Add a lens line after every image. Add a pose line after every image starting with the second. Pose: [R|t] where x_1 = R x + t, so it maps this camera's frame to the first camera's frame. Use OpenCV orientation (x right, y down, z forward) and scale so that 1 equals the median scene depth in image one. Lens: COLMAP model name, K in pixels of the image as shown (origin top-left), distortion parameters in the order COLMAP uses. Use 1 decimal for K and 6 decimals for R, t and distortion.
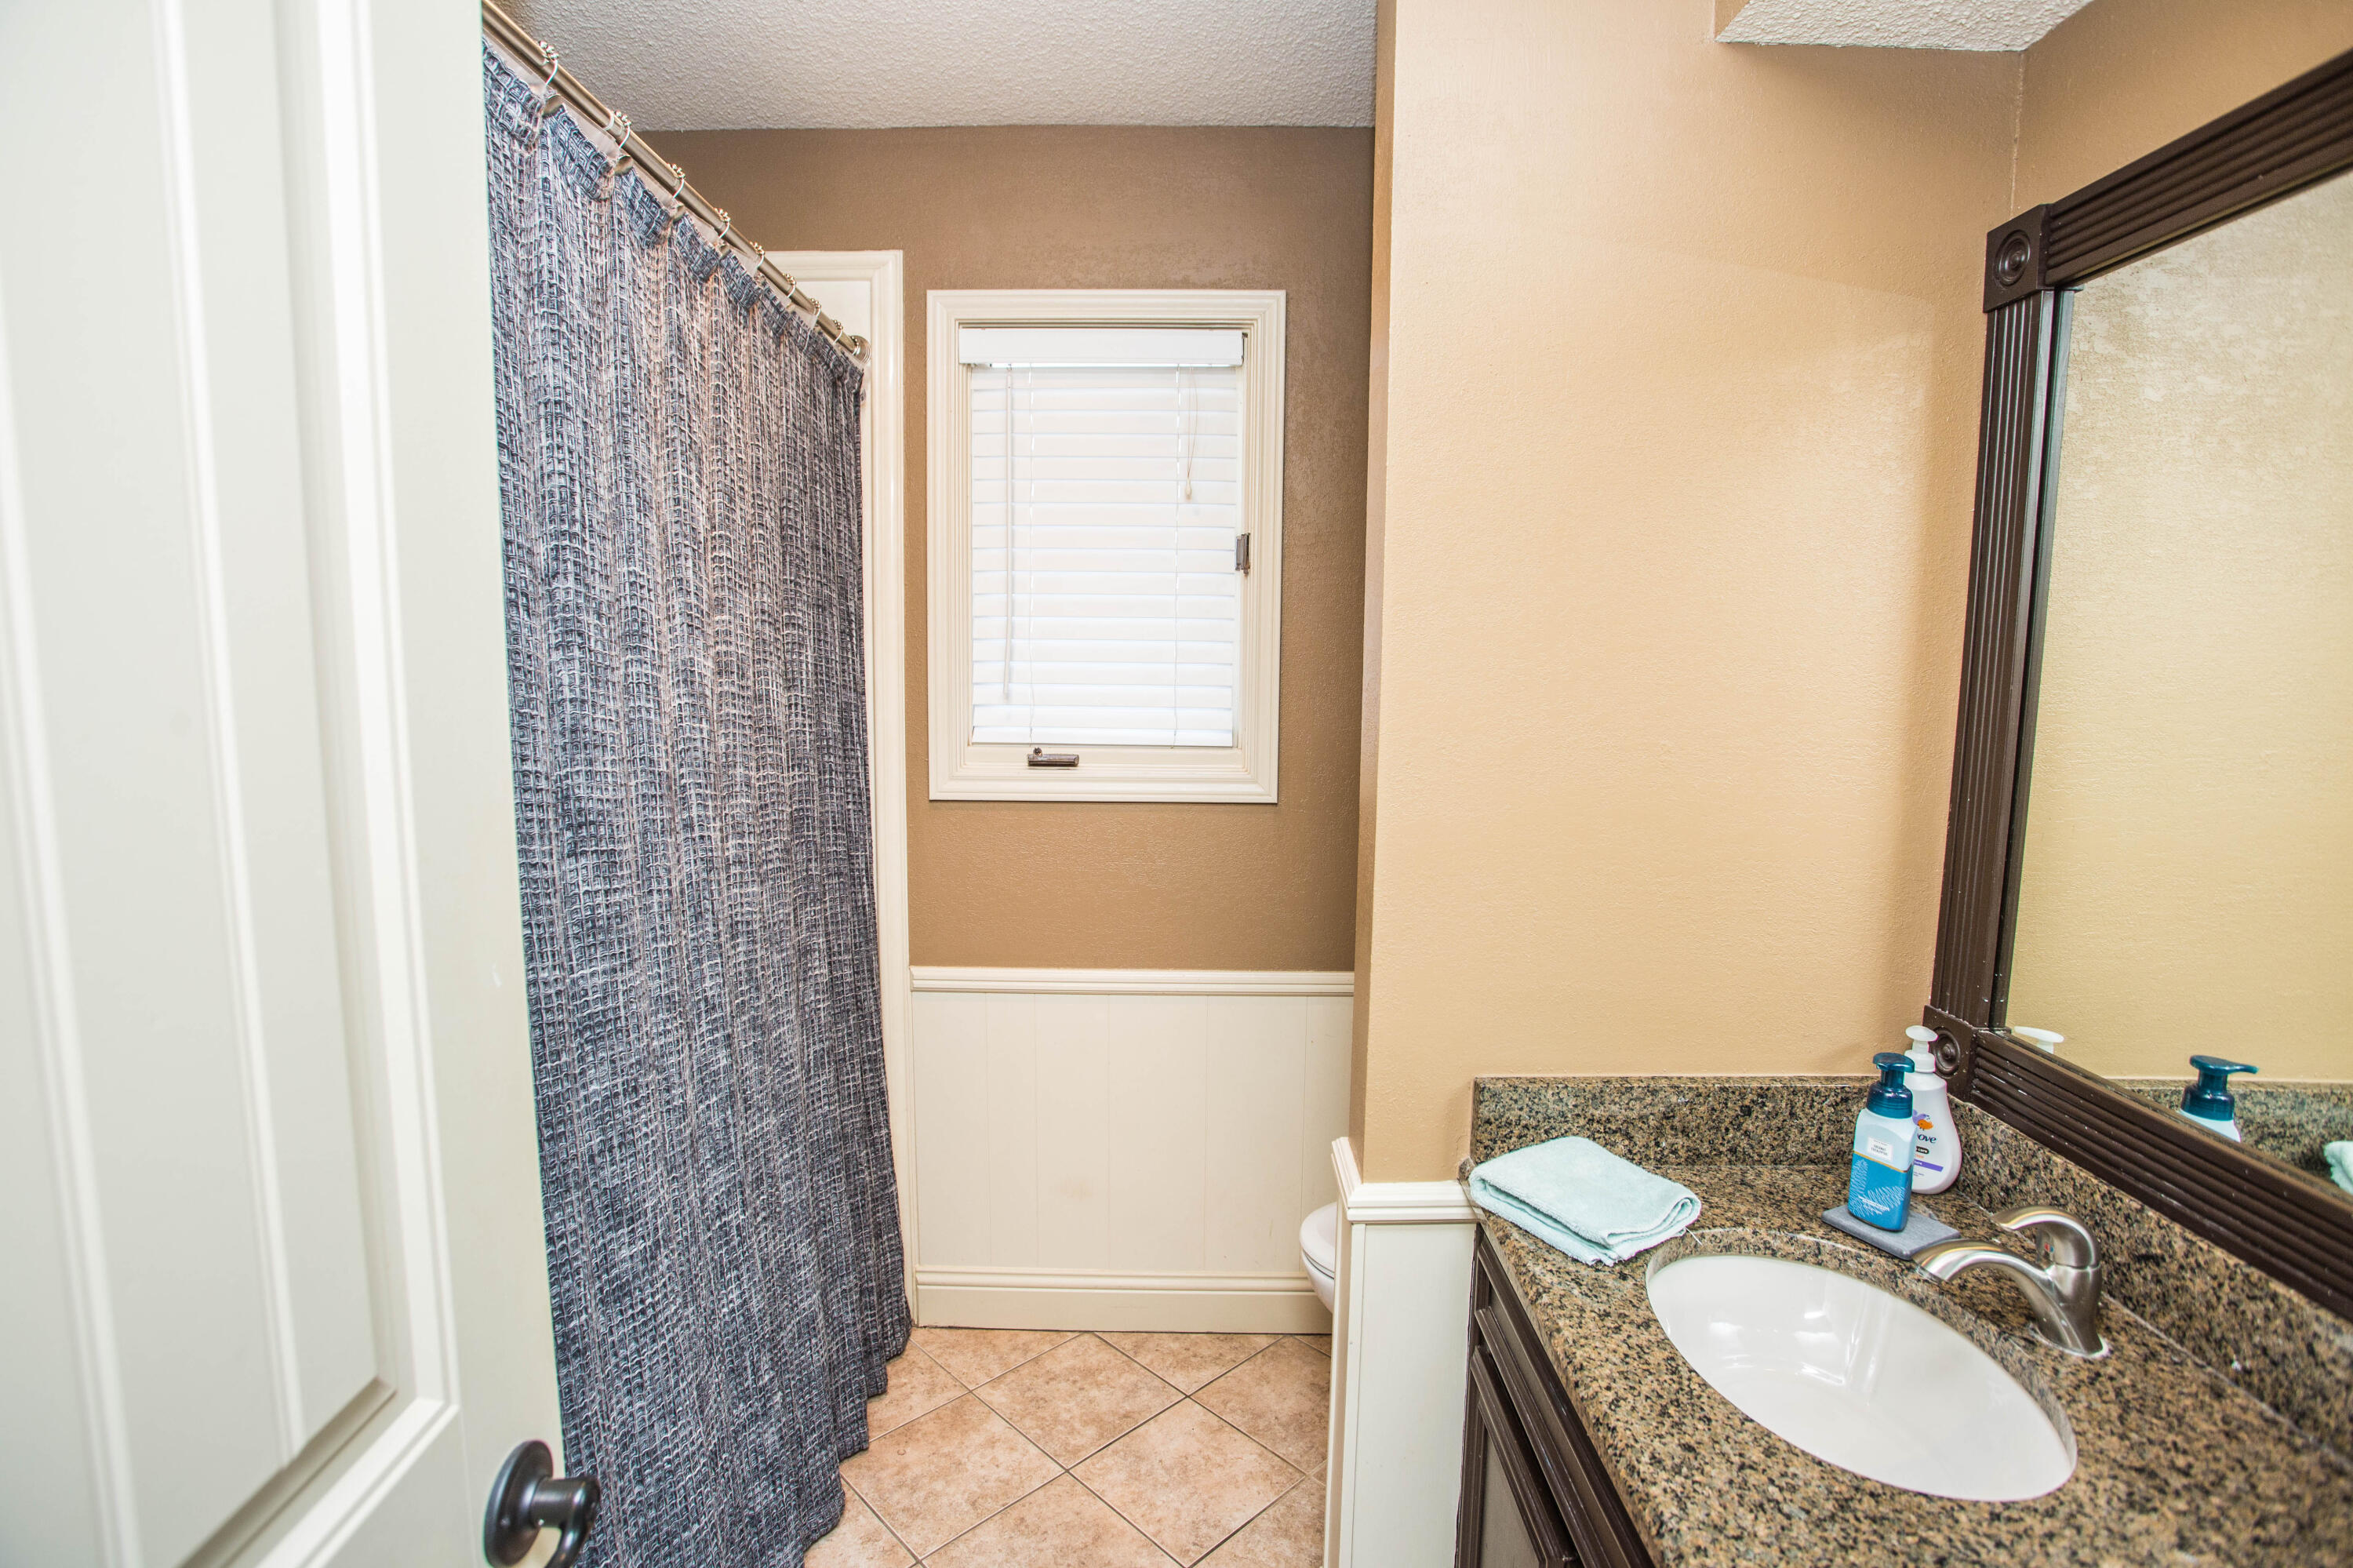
lens RADIAL K [[1140.4, 0, 1183.1], [0, 1140.4, 767.5], [0, 0, 1]] dist [-0.055548, 0.025360]
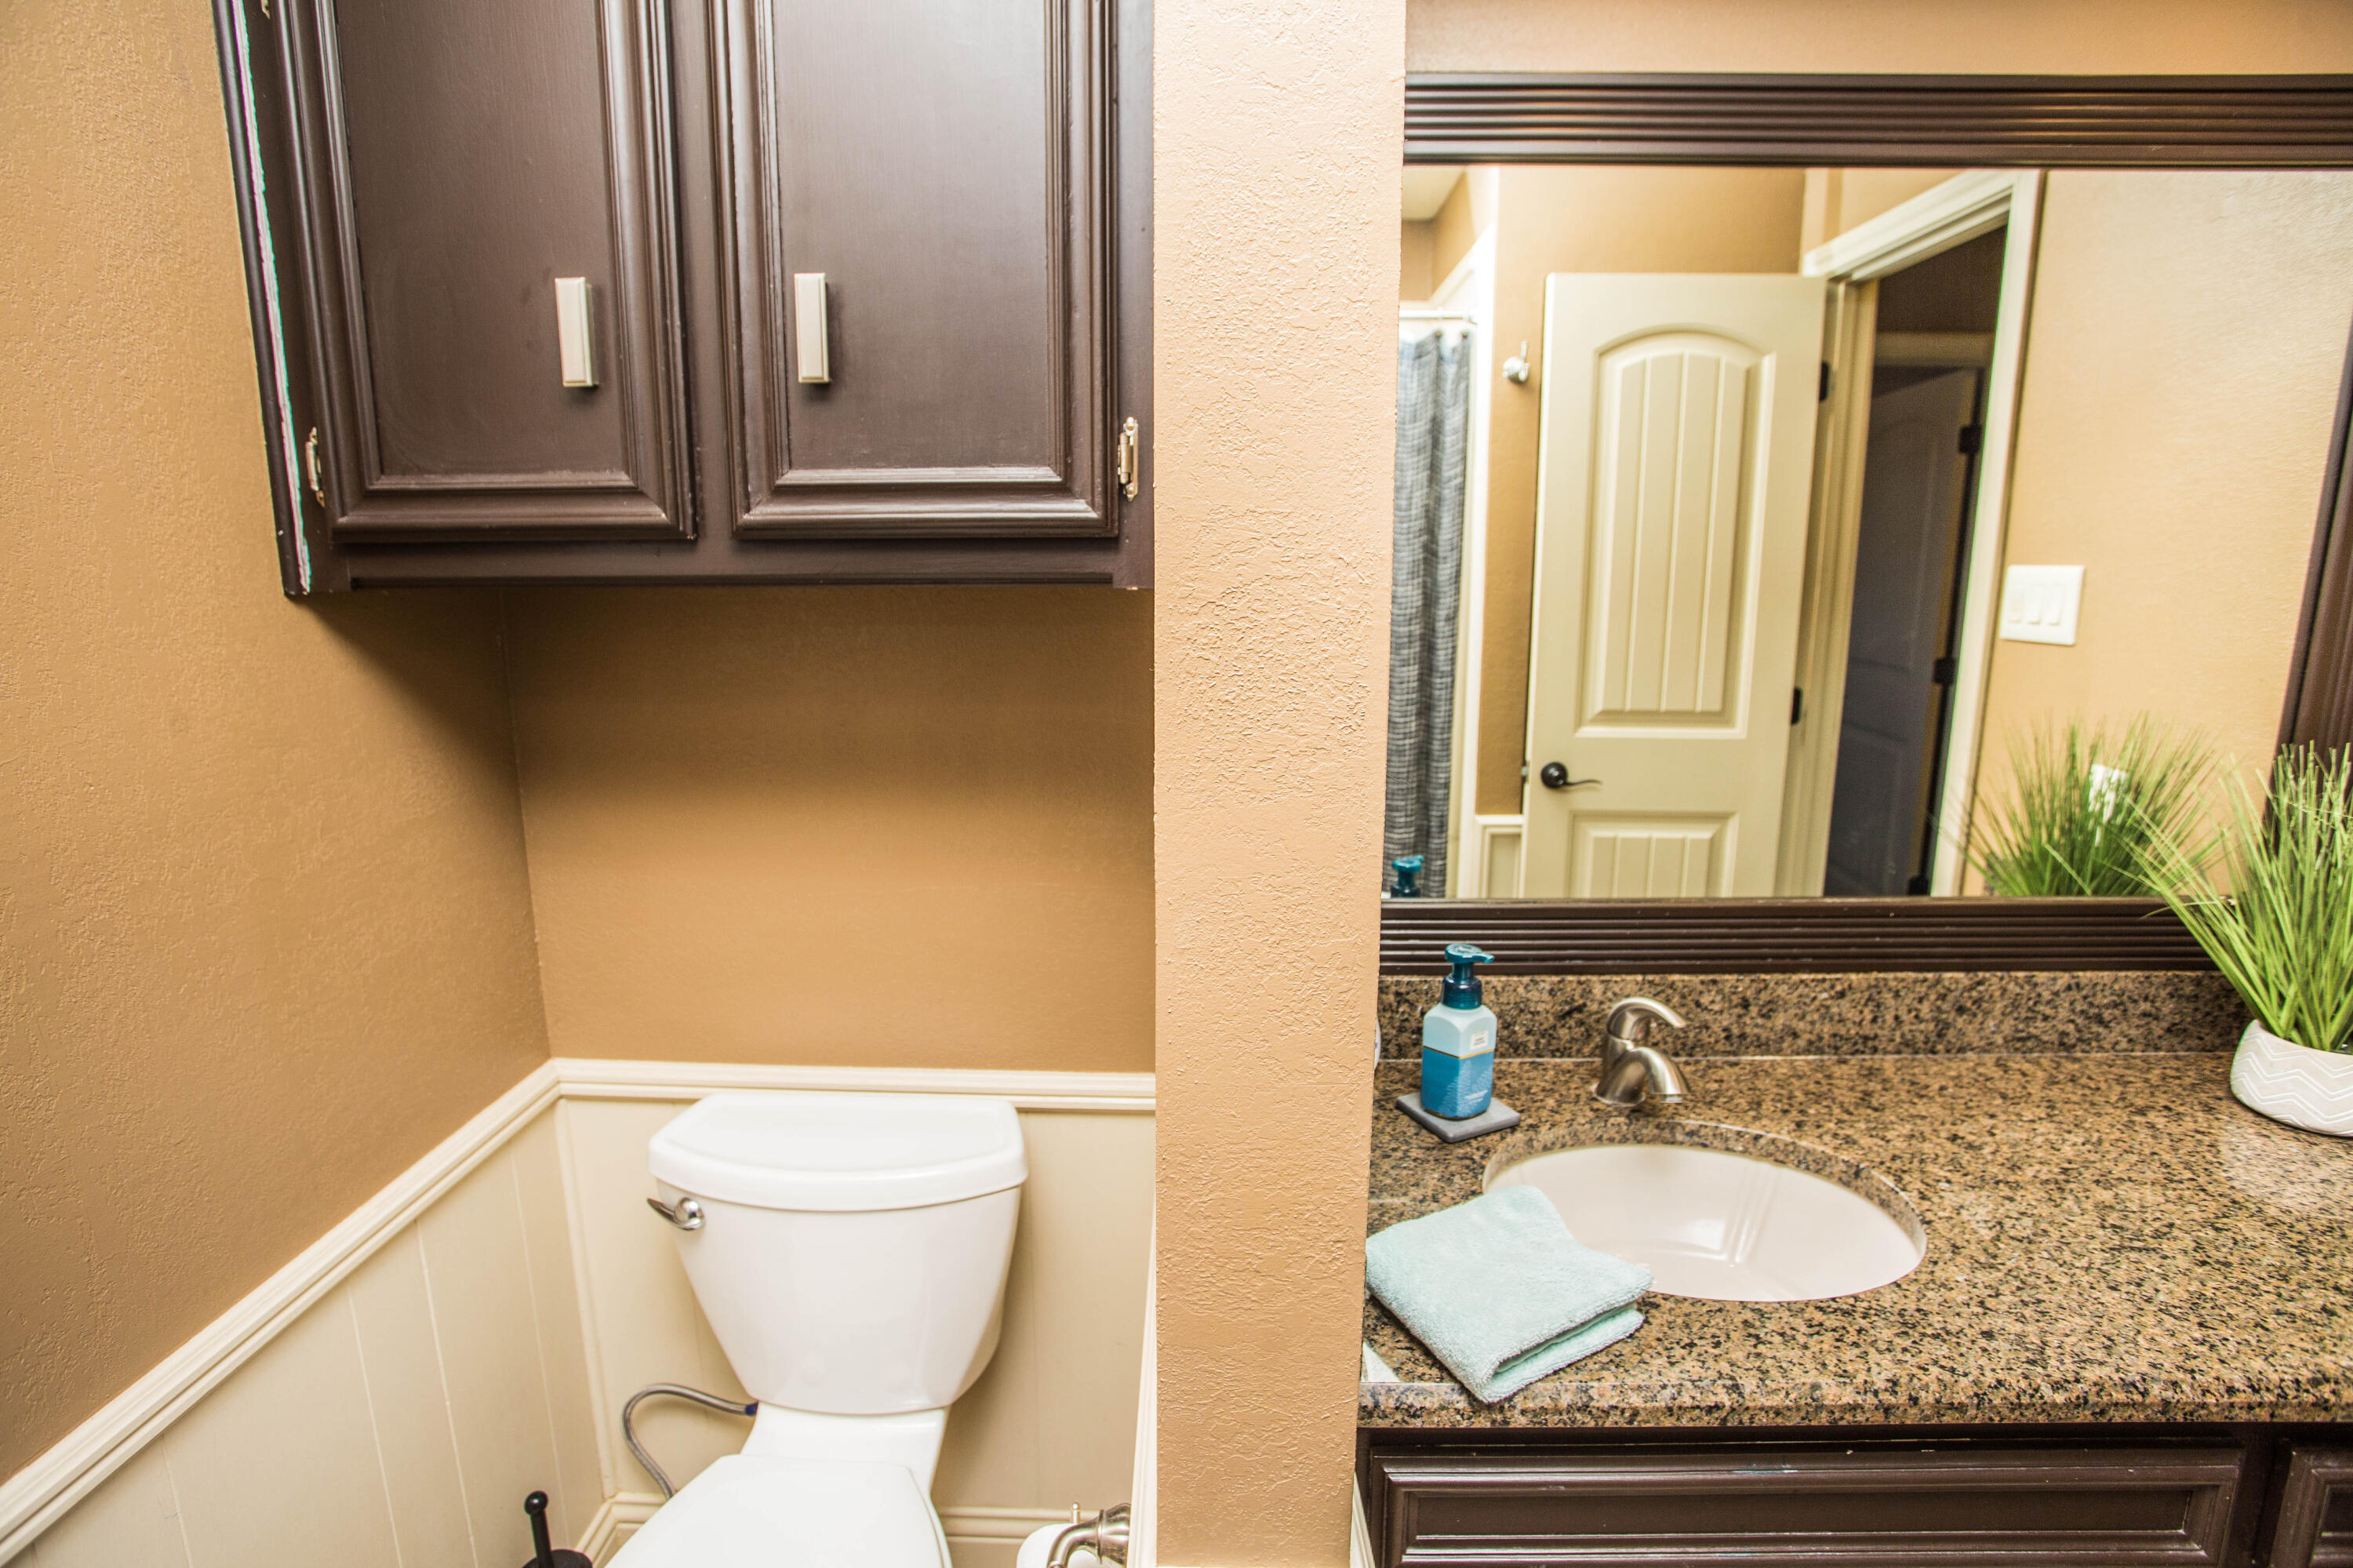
lens RADIAL K [[1140.4, 0, 1183.1], [0, 1140.4, 767.5], [0, 0, 1]] dist [-0.055548, 0.025360]
pose [[-0.005939, -0.188684, 0.982020, -0.369343], [0.099819, 0.977020, 0.188328, -0.129116], [-0.994988, 0.099142, 0.013031, 1.434750]]
